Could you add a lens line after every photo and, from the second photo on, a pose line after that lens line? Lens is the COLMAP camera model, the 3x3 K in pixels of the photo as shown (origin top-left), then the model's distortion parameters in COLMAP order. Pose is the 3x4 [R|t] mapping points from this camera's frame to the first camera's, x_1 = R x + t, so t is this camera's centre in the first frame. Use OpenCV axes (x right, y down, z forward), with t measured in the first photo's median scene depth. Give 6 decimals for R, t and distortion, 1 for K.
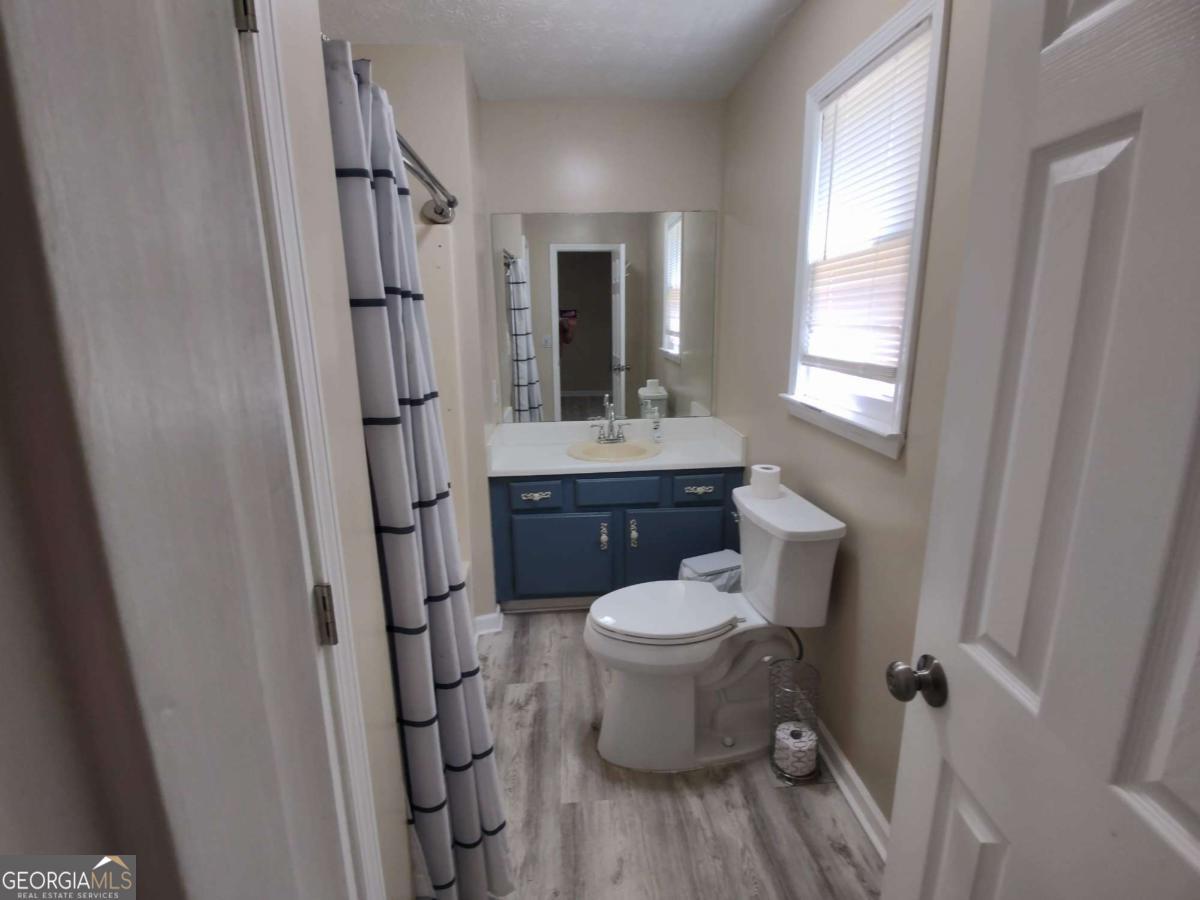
lens RADIAL K [[583.8, 0, 594.6], [0, 583.8, 450.8], [0, 0, 1]] dist [-0.001371, -0.011734]
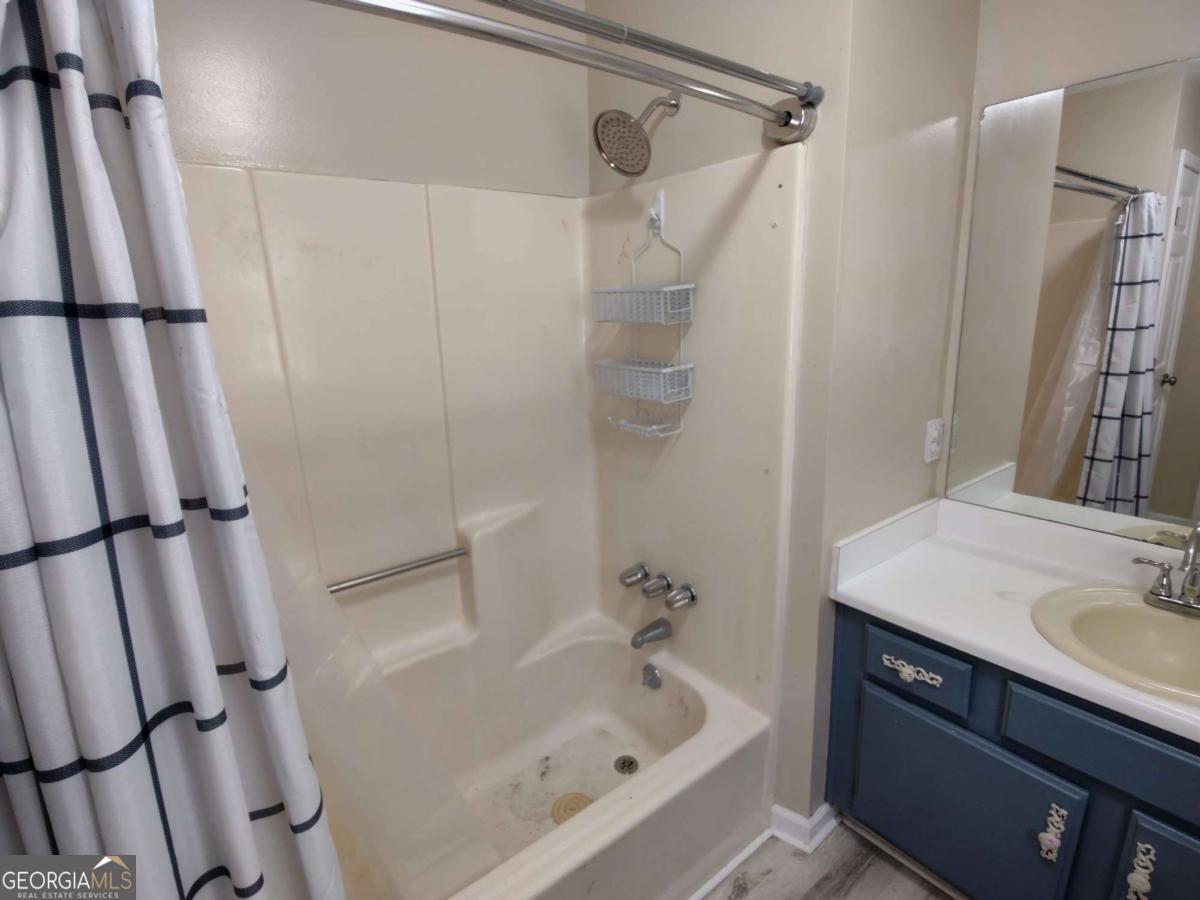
lens RADIAL K [[583.8, 0, 604.1], [0, 583.8, 446.3], [0, 0, 1]] dist [-0.001371, -0.011734]
pose [[0.554102, 0.188430, -0.810842, 0.120430], [-0.162345, 0.979802, 0.116753, -0.123905], [0.816465, 0.066943, 0.573501, 0.479326]]
